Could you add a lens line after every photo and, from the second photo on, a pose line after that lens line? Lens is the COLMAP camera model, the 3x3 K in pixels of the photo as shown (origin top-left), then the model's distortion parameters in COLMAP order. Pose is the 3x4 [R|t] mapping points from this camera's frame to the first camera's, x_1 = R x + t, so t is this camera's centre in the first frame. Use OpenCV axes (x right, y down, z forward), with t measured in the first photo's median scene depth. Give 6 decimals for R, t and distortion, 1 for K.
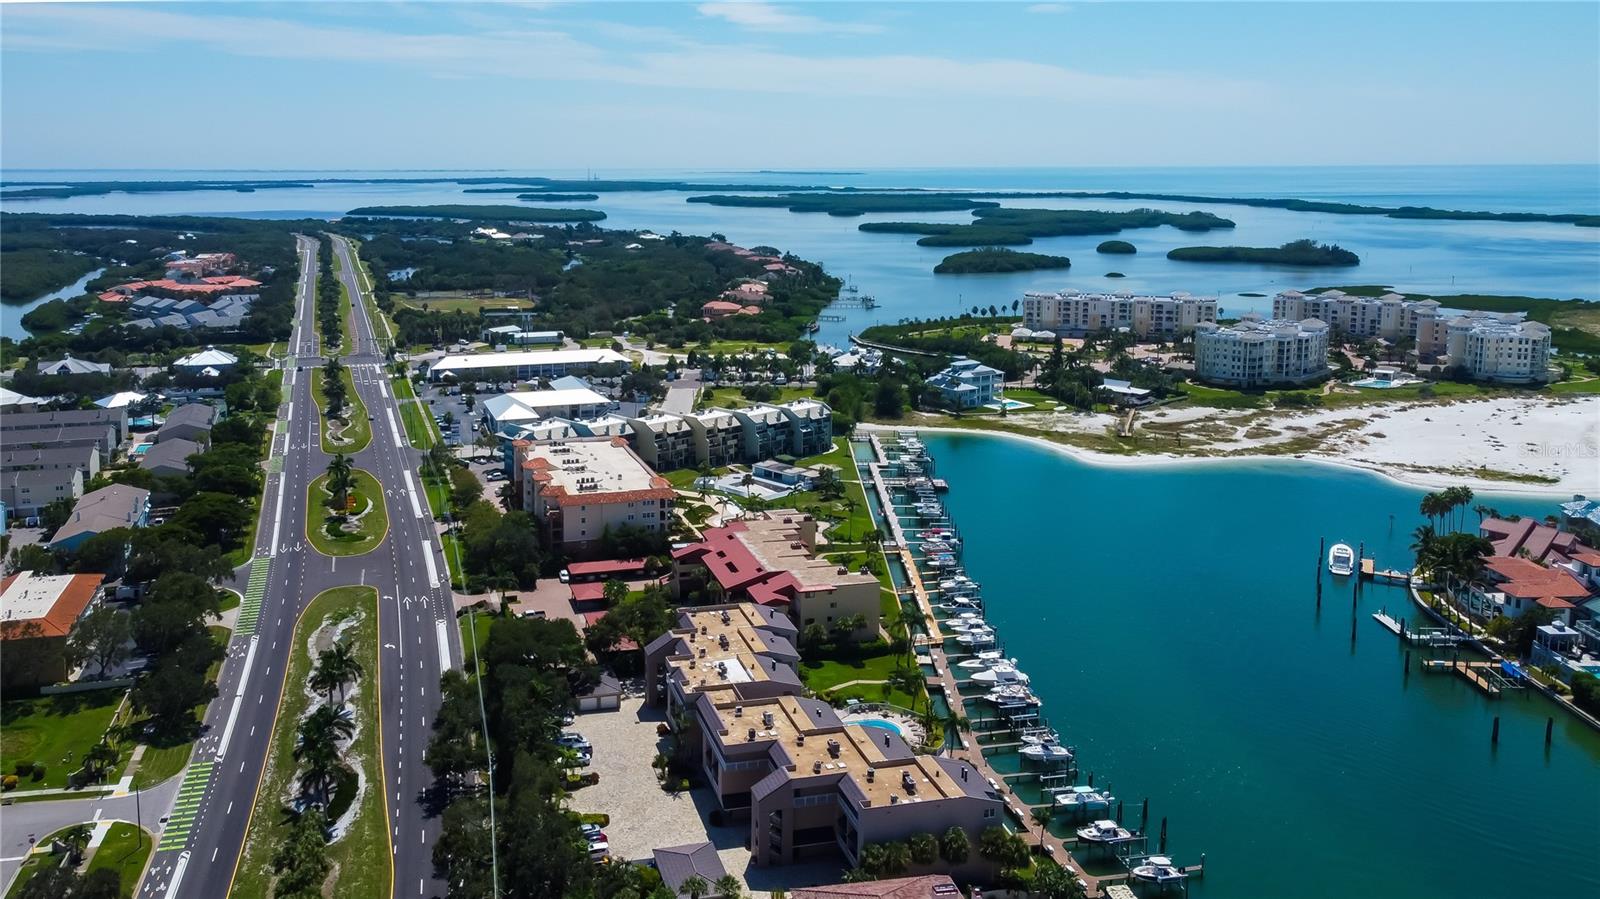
lens RADIAL K [[1253.6, 0, 692.1], [0, 1253.6, 364.0], [0, 0, 1]] dist [0.003295, 0.012708]
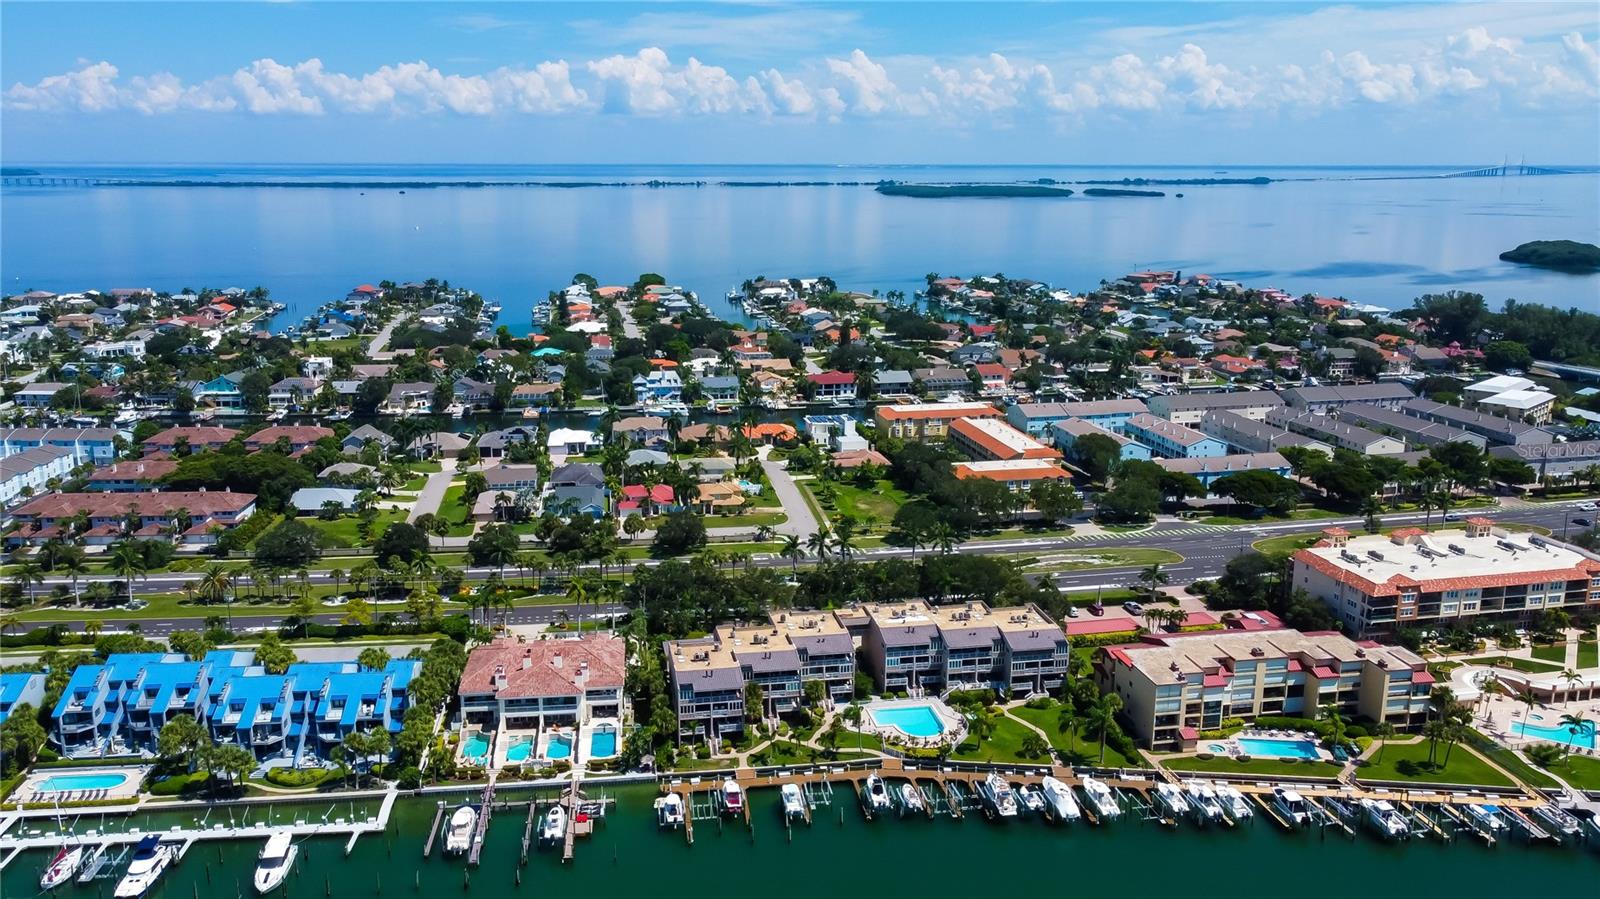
lens RADIAL K [[1269.1, 0, 797.6], [0, 1269.1, 448.7], [0, 0, 1]] dist [0.004854, 0.033671]
pose [[-0.042560, 0.227165, -0.972926, 0.540436], [-0.162109, 0.959334, 0.231083, -0.083501], [0.985855, 0.167555, -0.004003, 0.390701]]
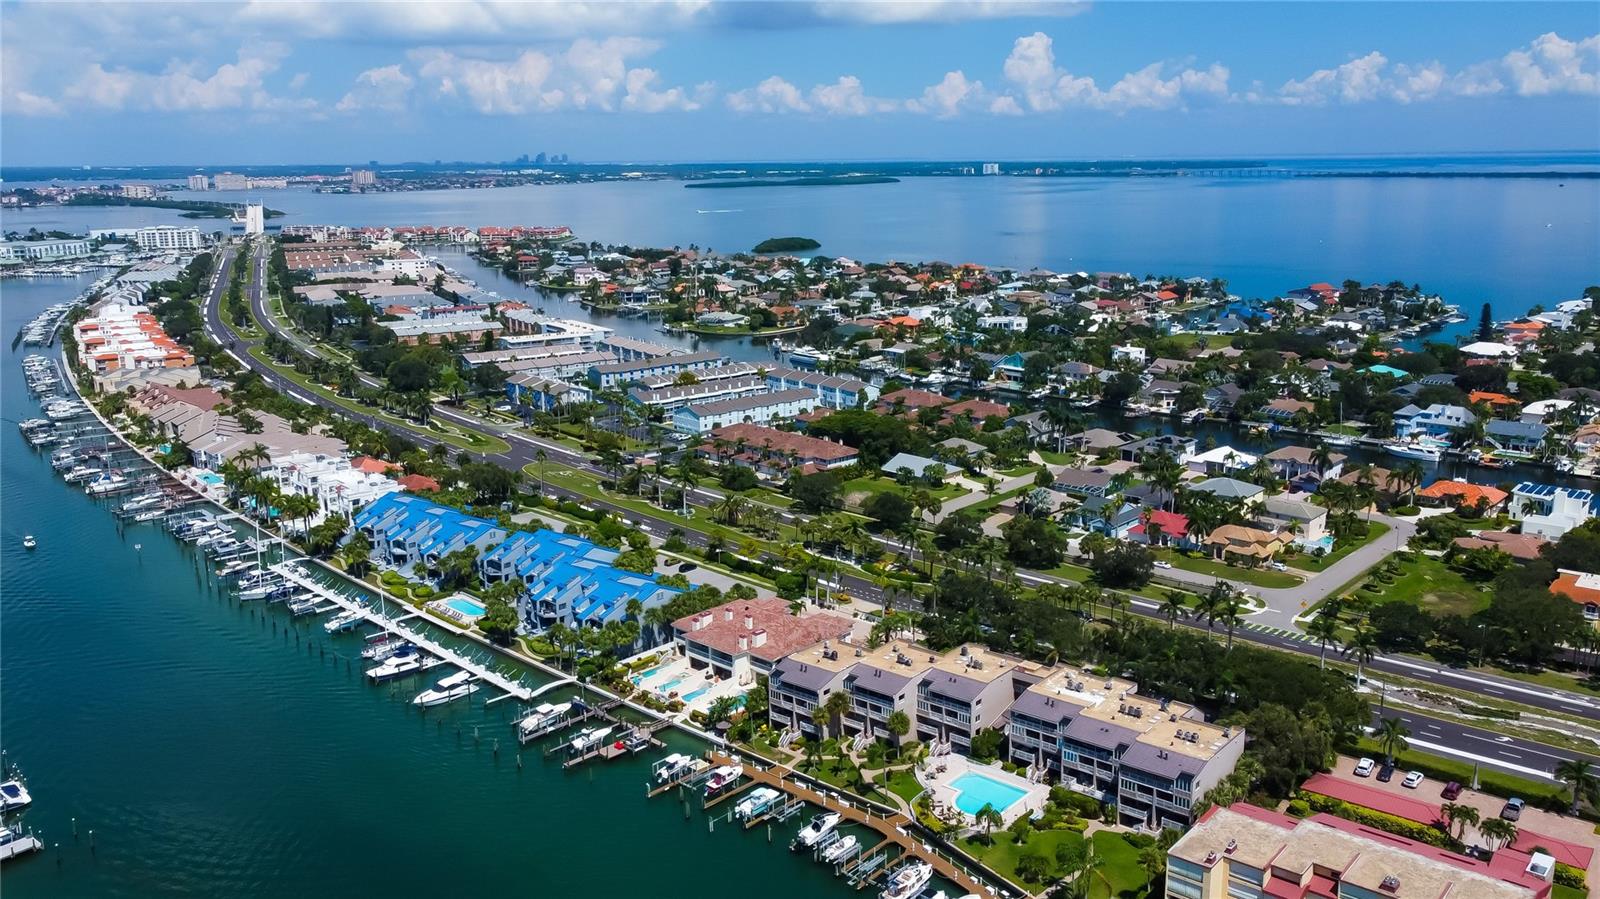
lens RADIAL K [[1326.5, 0, 790.2], [0, 1326.5, 453.6], [0, 0, 1]] dist [-0.001789, 0.045369]
pose [[-0.802901, 0.143852, -0.578495, 0.370736], [-0.082739, 0.934161, 0.347128, -0.135913], [0.590343, 0.326574, -0.738136, 0.719393]]
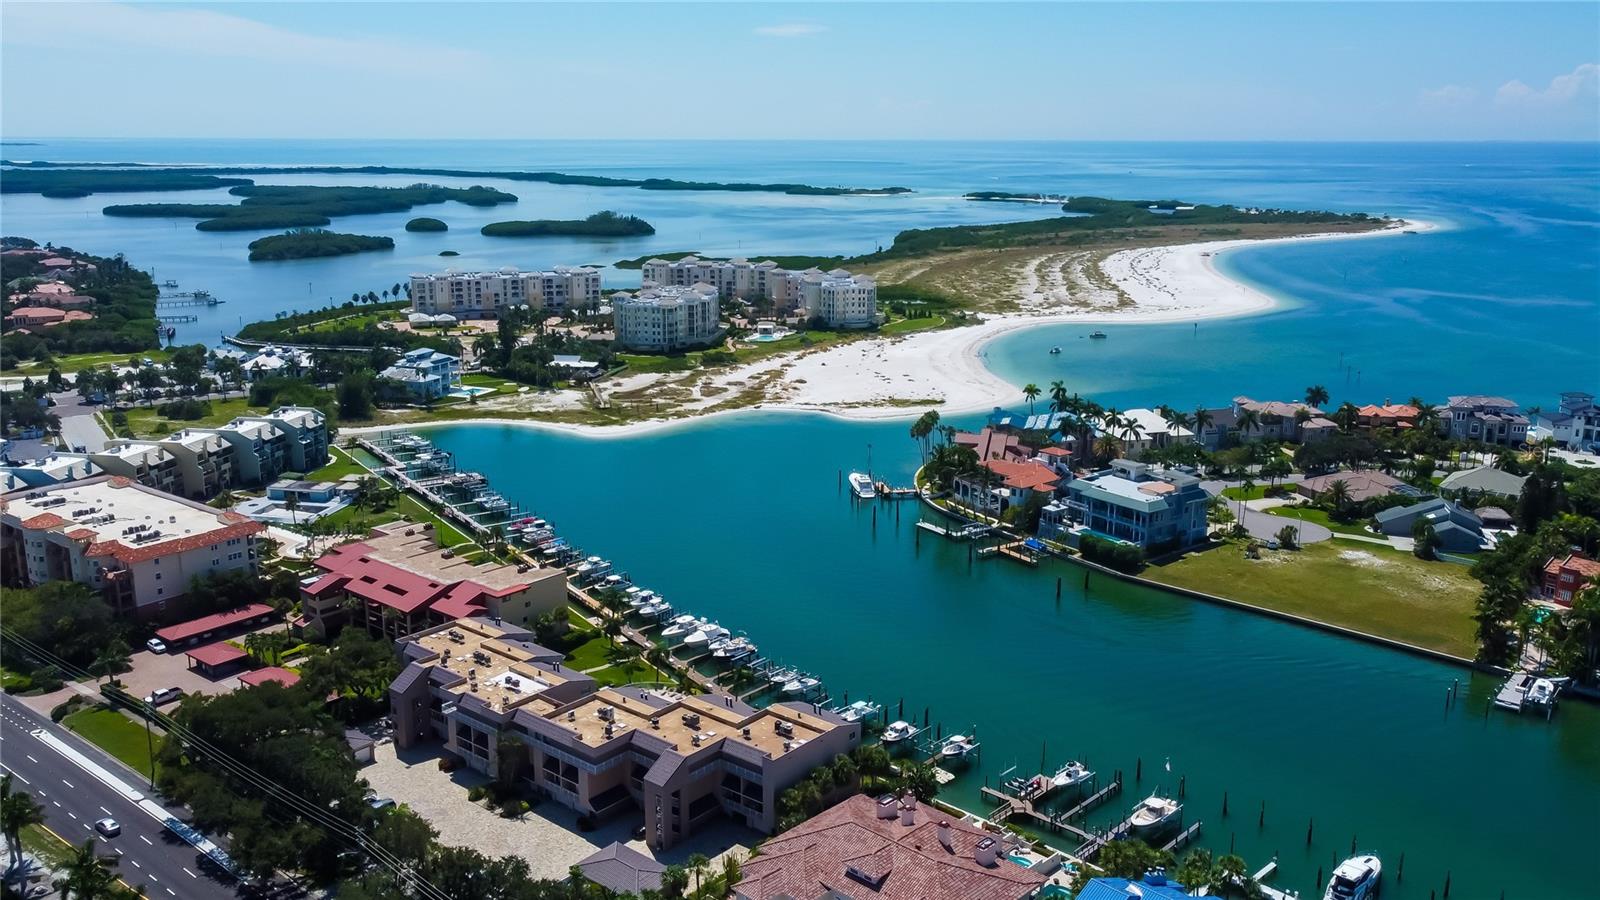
lens RADIAL K [[1326.5, 0, 790.2], [0, 1326.5, 454.1], [0, 0, 1]] dist [-0.001789, 0.045369]
pose [[0.798014, -0.135881, 0.587121, -0.165544], [0.090148, 0.990203, 0.106639, -0.006637], [-0.595859, -0.032172, 0.802445, 0.035903]]
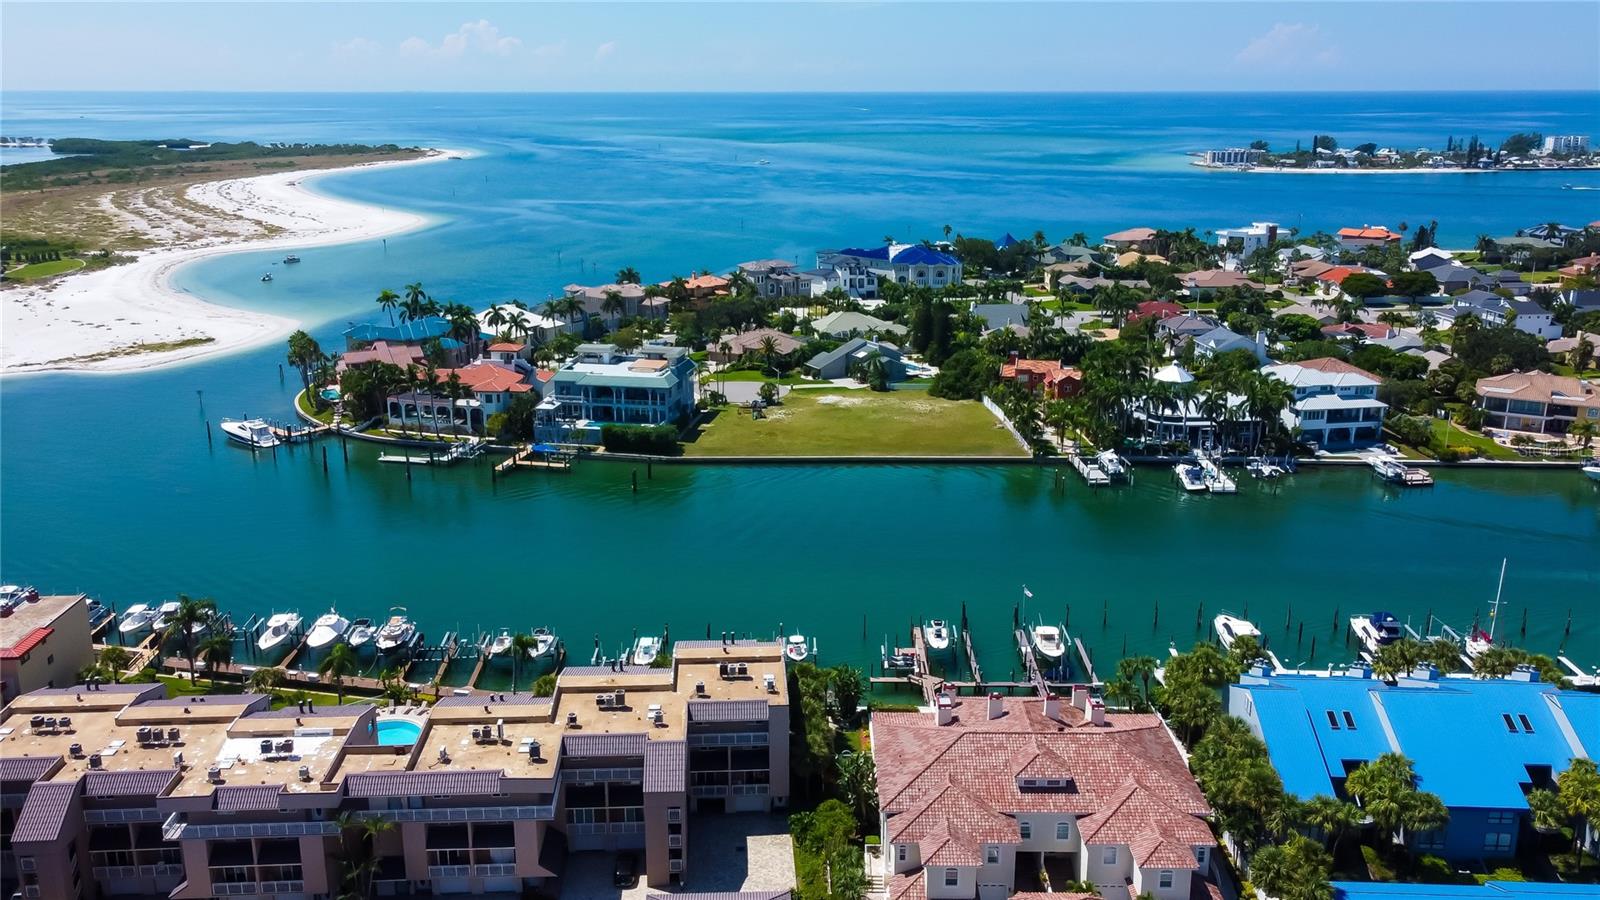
lens RADIAL K [[1326.5, 0, 790.2], [0, 1326.5, 454.1], [0, 0, 1]] dist [-0.001789, 0.045369]
pose [[0.169681, -0.258709, 0.950935, -0.209437], [0.156819, 0.959721, 0.233117, 0.005966], [-0.972942, 0.109569, 0.203417, 0.285015]]
